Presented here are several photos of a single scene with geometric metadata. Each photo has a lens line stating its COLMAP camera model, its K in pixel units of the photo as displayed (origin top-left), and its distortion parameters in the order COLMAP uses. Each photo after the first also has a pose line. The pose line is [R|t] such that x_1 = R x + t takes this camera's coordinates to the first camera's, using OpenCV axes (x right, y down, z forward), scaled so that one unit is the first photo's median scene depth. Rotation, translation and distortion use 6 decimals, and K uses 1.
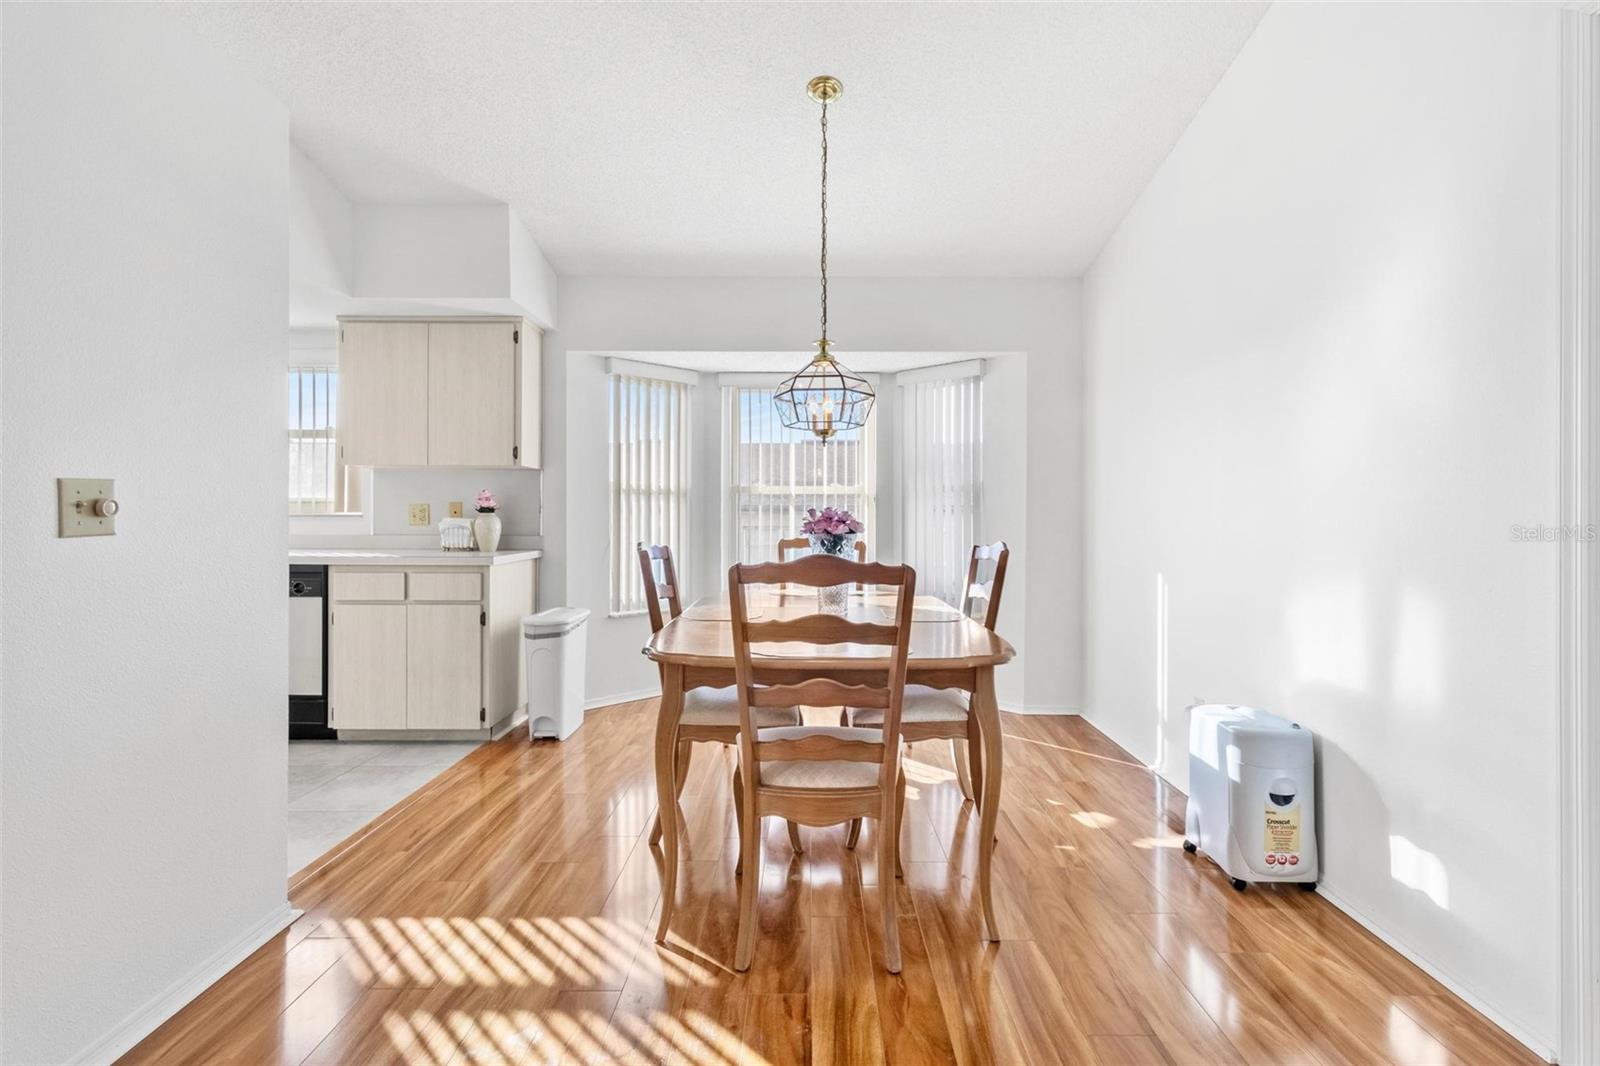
lens RADIAL K [[741.0, 0, 814.5], [0, 741.0, 521.4], [0, 0, 1]] dist [0.002251, 0.001329]
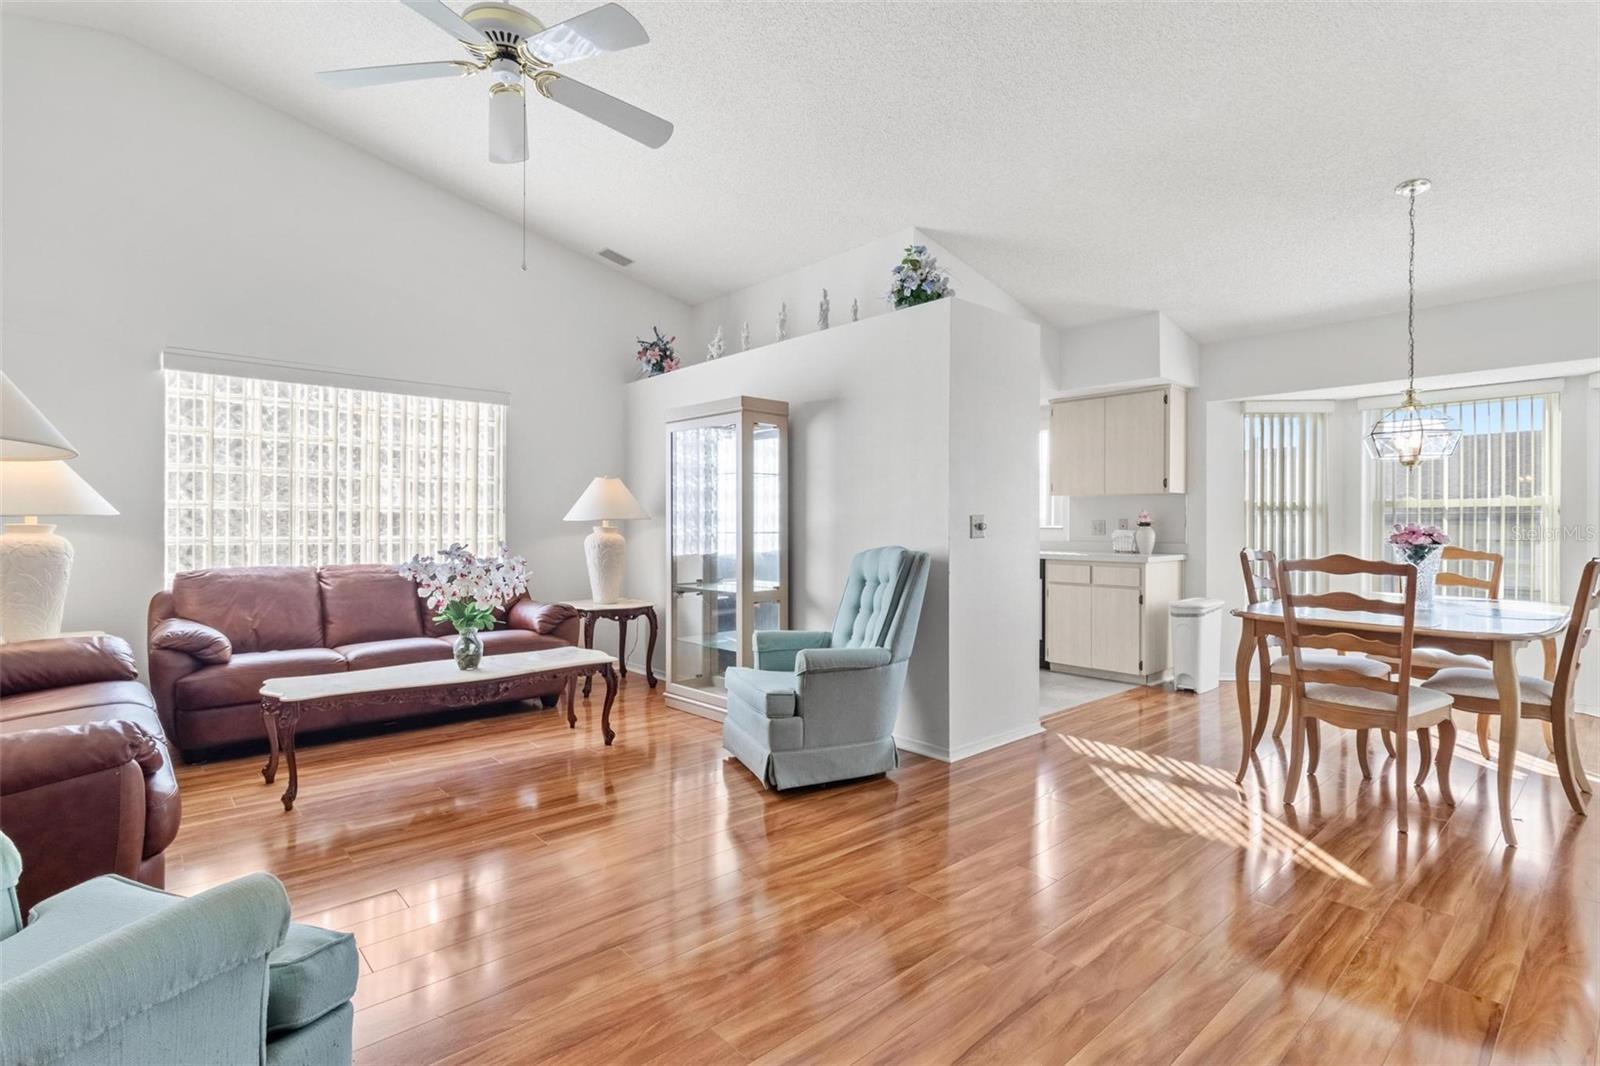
lens RADIAL K [[741.0, 0, 815.9], [0, 741.0, 525.6], [0, 0, 1]] dist [0.002251, 0.001329]
pose [[0.664397, -0.001622, -0.747378, 0.214394], [-0.003644, 0.999979, -0.005410, -0.003350], [0.747371, 0.006318, 0.664377, -0.440921]]
